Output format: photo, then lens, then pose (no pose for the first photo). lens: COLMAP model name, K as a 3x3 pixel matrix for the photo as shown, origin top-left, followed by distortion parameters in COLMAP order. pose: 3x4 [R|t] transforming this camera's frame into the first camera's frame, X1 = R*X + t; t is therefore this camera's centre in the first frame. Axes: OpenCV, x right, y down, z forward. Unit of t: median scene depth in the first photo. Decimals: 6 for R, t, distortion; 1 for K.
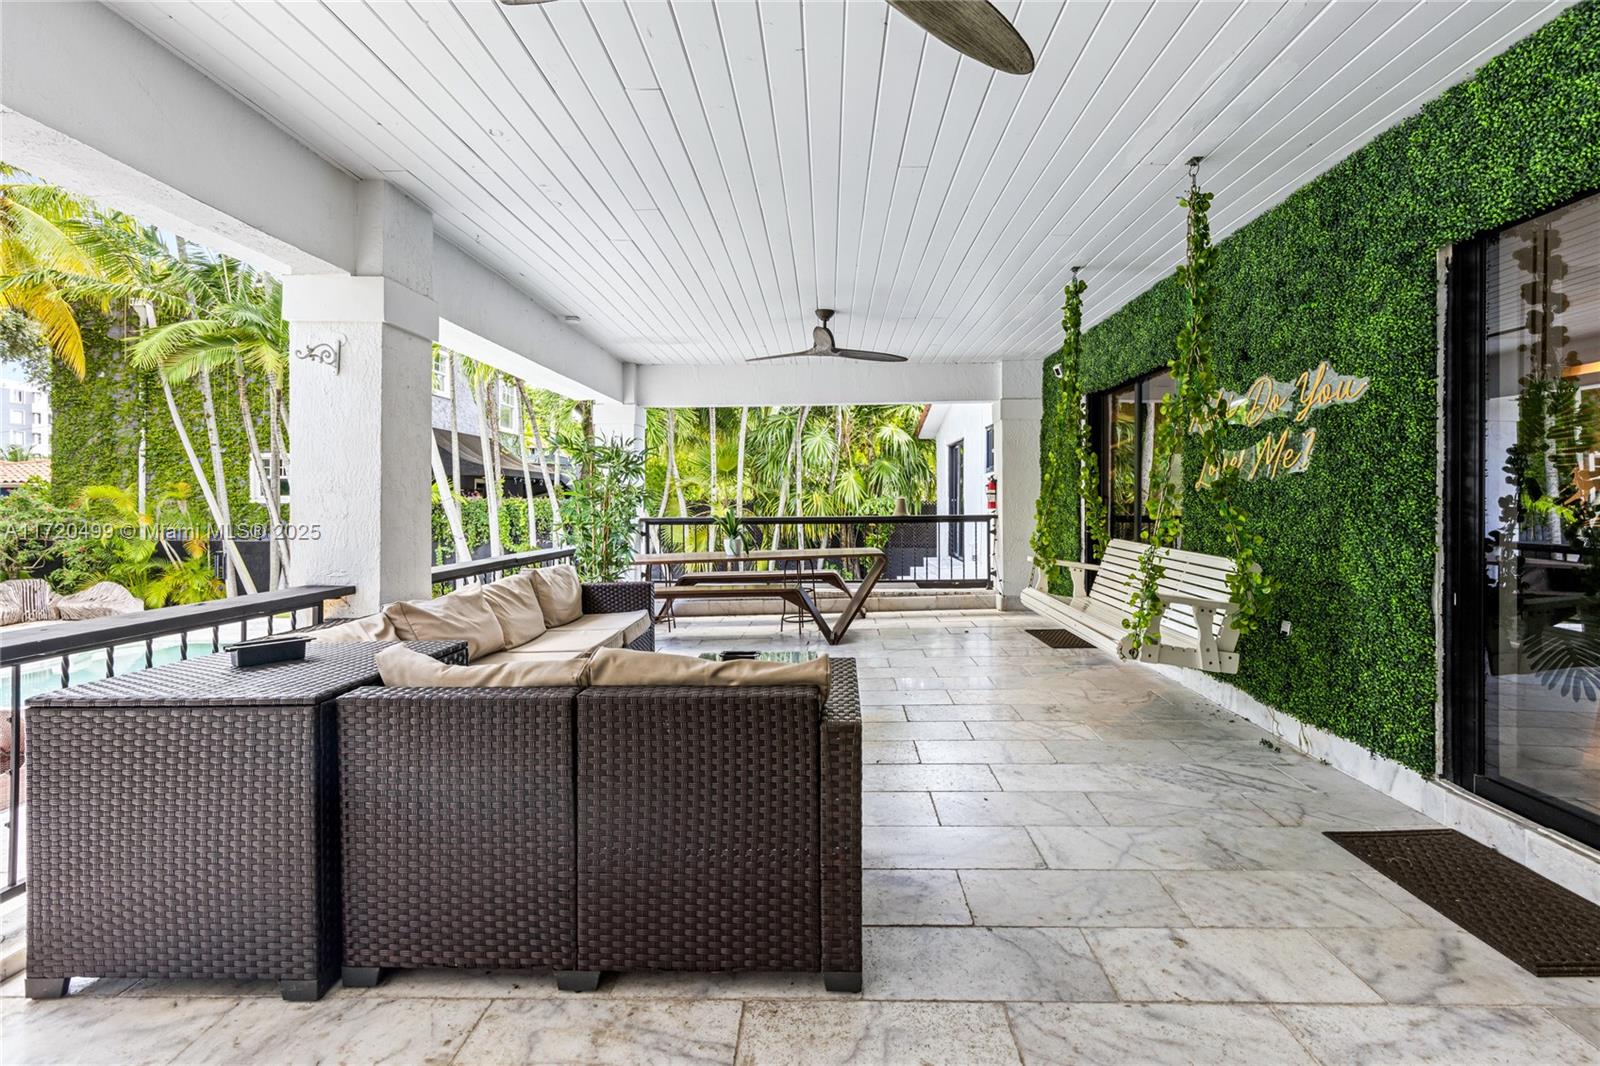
lens RADIAL K [[729.0, 0, 799.9], [0, 729.0, 506.3], [0, 0, 1]] dist [0.007562, -0.000132]
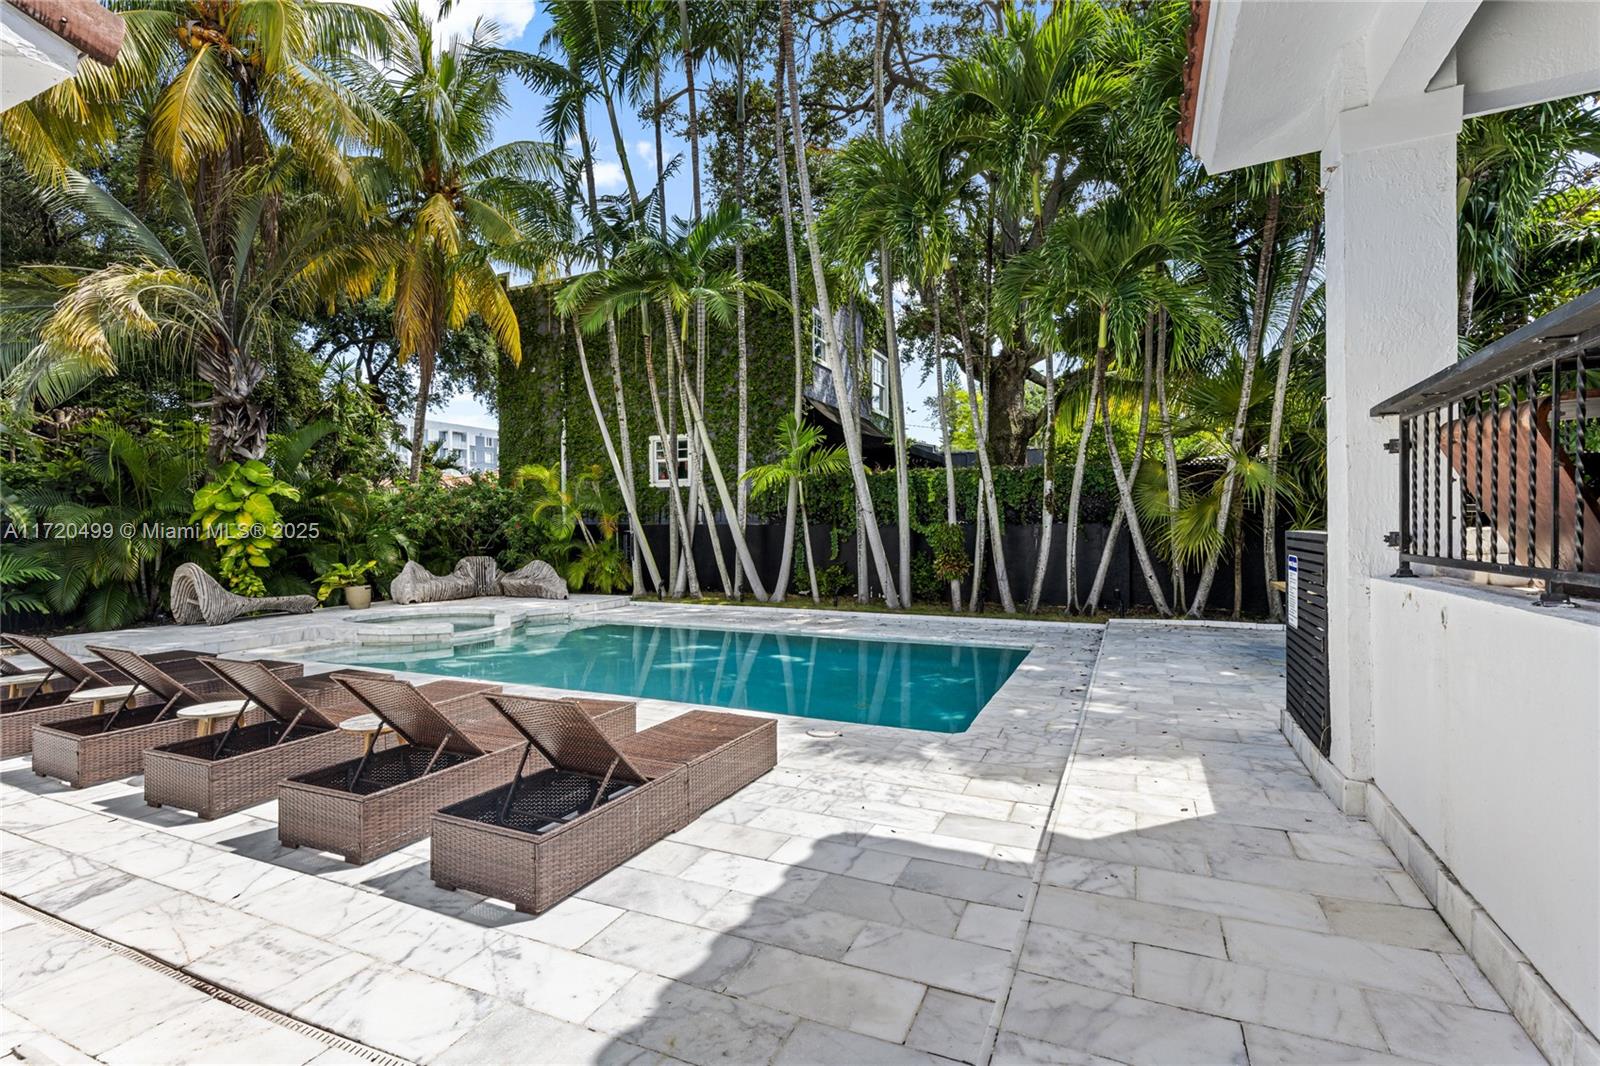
lens RADIAL K [[711.8, 0, 800.0], [0, 711.8, 533.0], [0, 0, 1]] dist [-0.000334, 0.000061]
pose [[0.917784, -0.002839, -0.397070, -0.676997], [0.005468, 0.999970, 0.005489, 0.186916], [0.397043, -0.007209, 0.917772, 0.738993]]
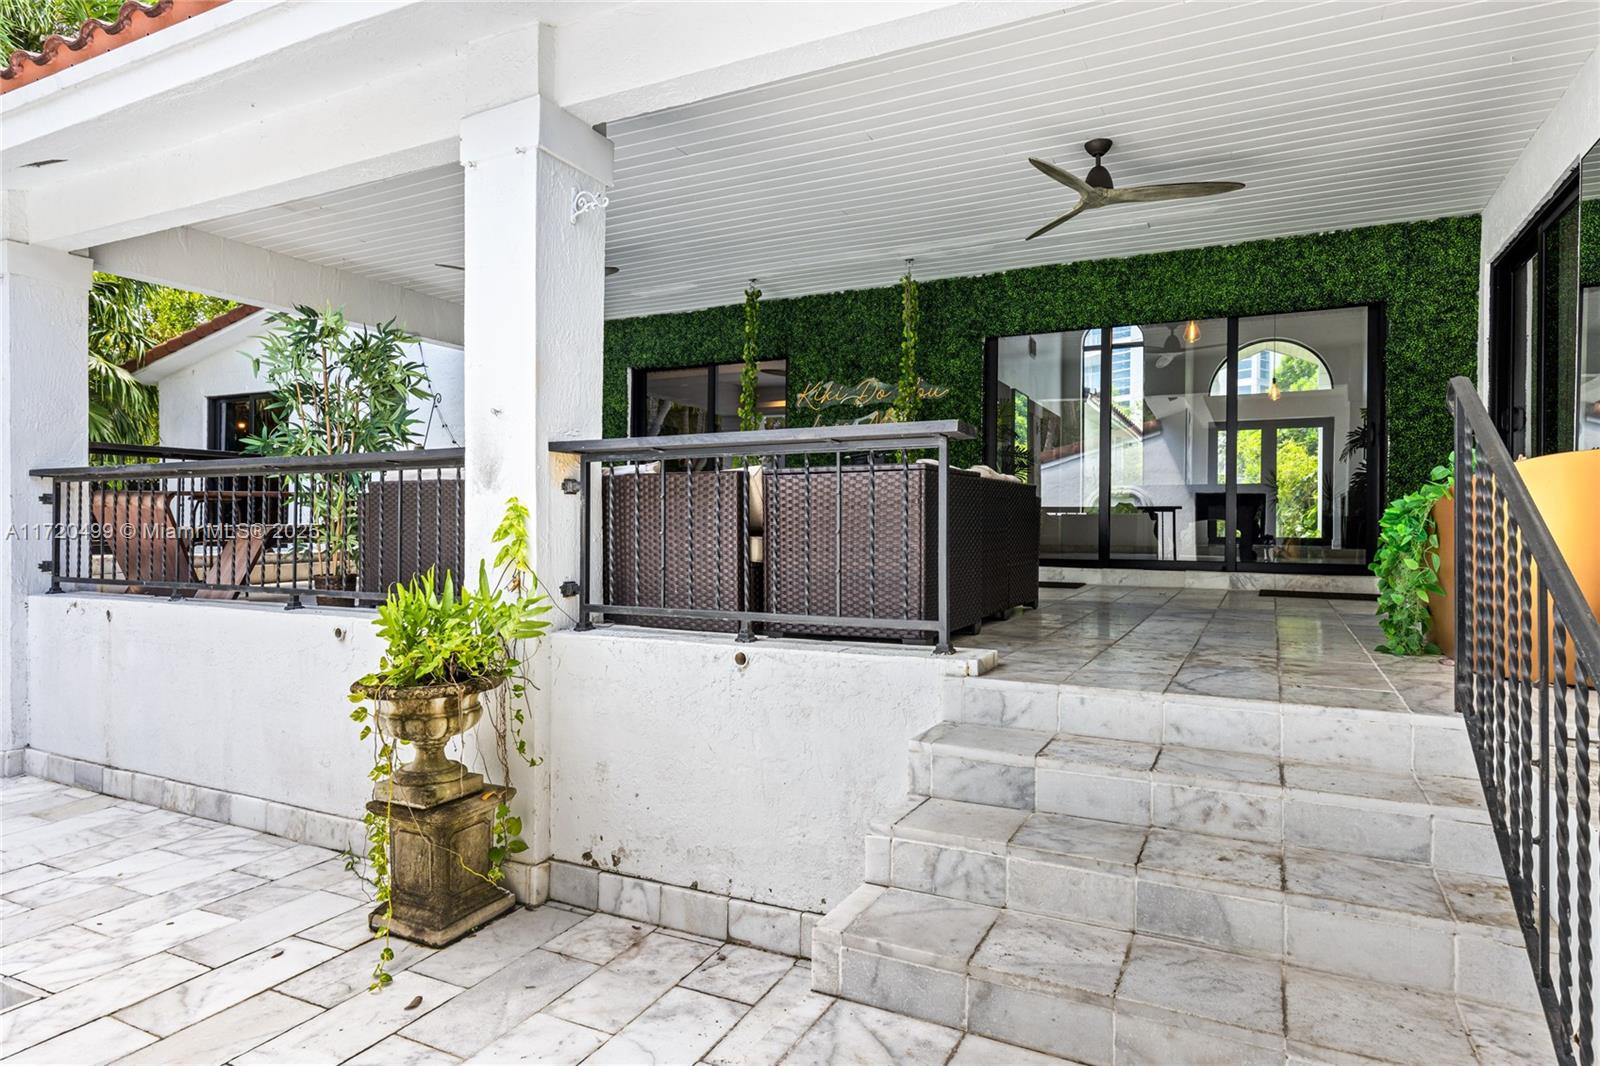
lens RADIAL K [[912.7, 0, 800.0], [0, 912.7, 533.0], [0, 0, 1]] dist [0.001236, 0.000248]
pose [[0.424815, -0.001402, 0.905279, -1.106489], [-0.004536, 0.999983, 0.003677, 0.145891], [-0.905269, -0.005669, 0.424802, 0.159744]]
